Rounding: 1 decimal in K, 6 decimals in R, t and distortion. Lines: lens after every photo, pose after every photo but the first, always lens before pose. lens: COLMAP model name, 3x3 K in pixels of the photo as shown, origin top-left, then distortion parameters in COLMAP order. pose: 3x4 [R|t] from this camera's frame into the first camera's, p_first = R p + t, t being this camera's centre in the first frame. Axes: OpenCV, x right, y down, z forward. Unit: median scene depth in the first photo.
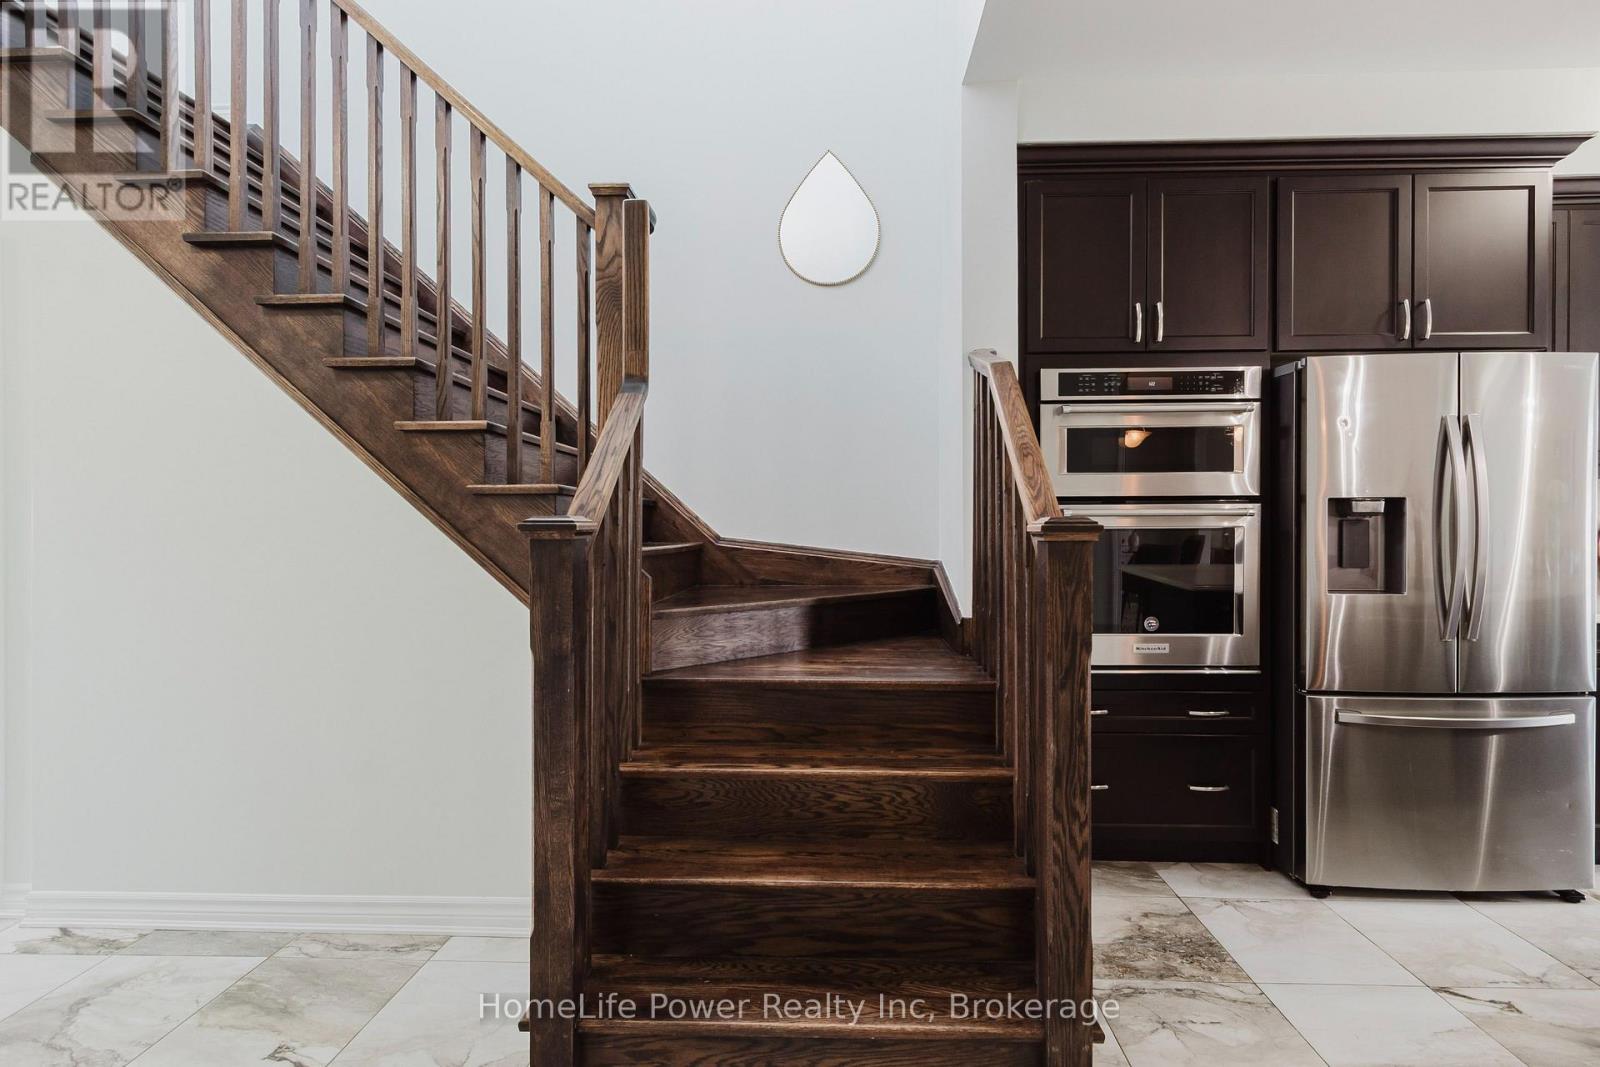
lens RADIAL K [[775.4, 0, 807.5], [0, 775.4, 520.7], [0, 0, 1]] dist [0.014113, -0.000254]
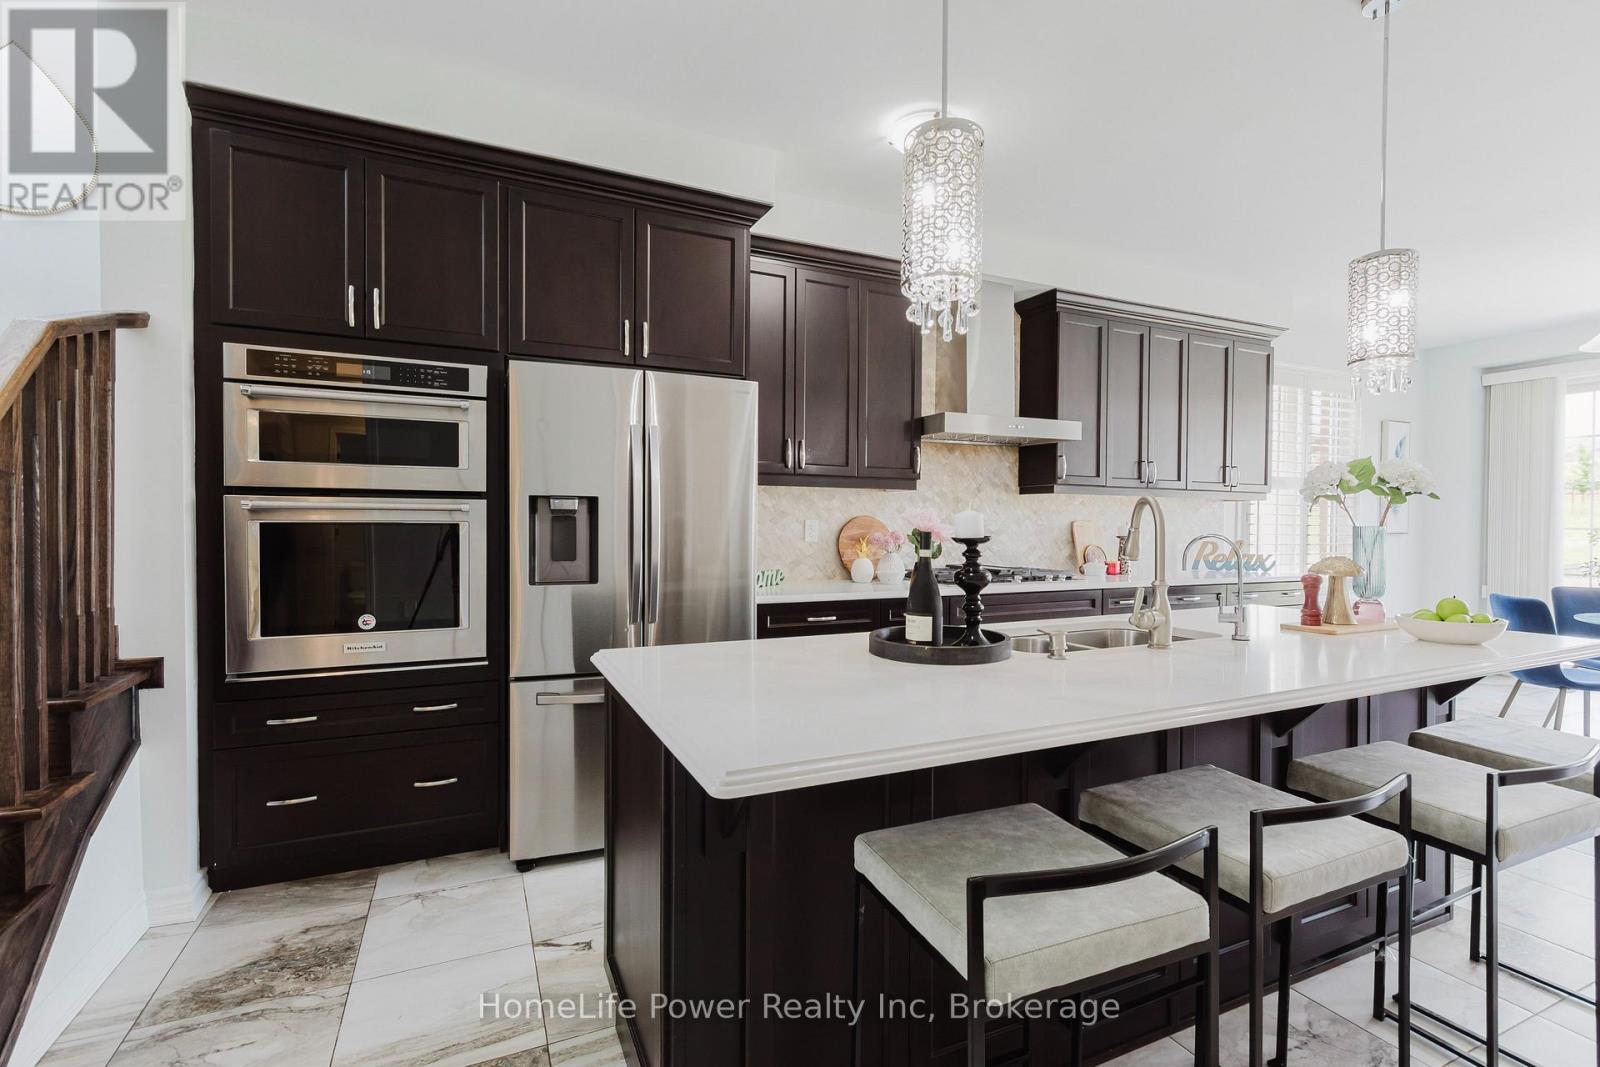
lens RADIAL K [[743.5, 0, 802.2], [0, 743.5, 539.3], [0, 0, 1]] dist [0.000596, -0.000186]
pose [[0.893626, 0.000993, 0.448812, 0.513849], [-0.008332, 0.999862, 0.014376, 0.012171], [-0.448736, -0.016586, 0.893511, -0.061817]]
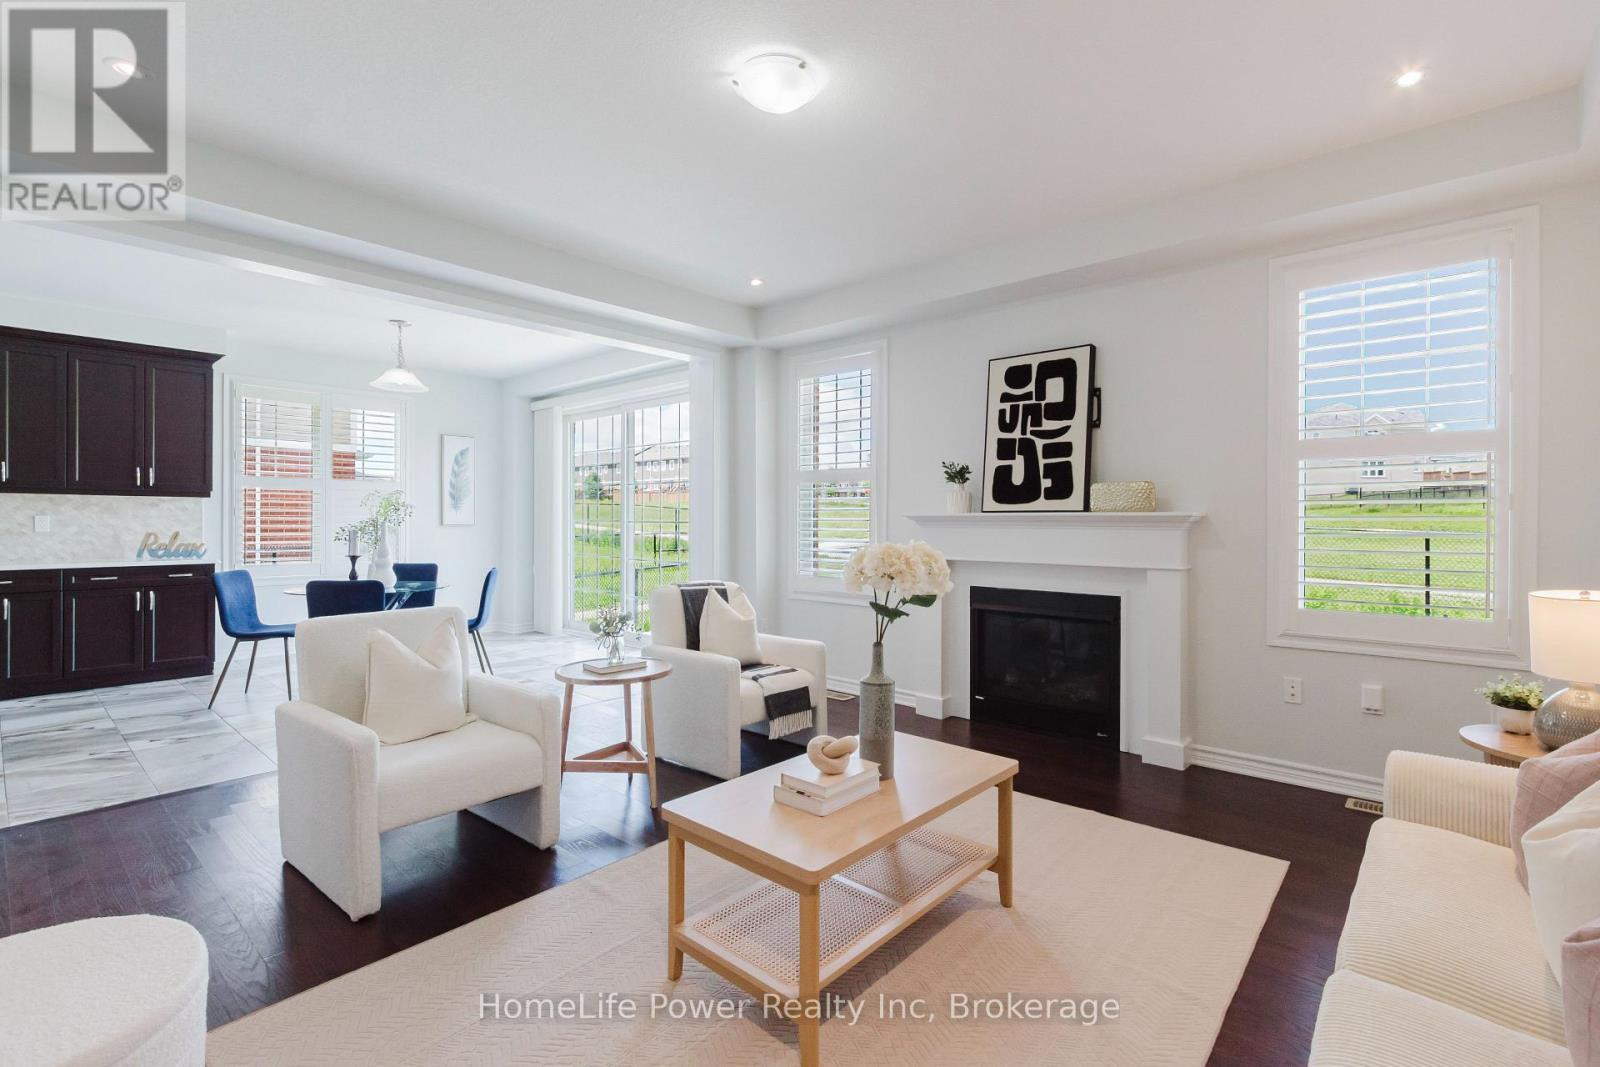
lens RADIAL K [[747.5, 0, 800.0], [0, 747.5, 533.5], [0, 0, 1]] dist [0.001463, -0.000616]
pose [[0.650880, -0.004165, 0.759169, 1.852317], [-0.006598, 0.999916, 0.011143, 0.000847], [-0.759152, -0.012262, 0.650798, -1.726668]]
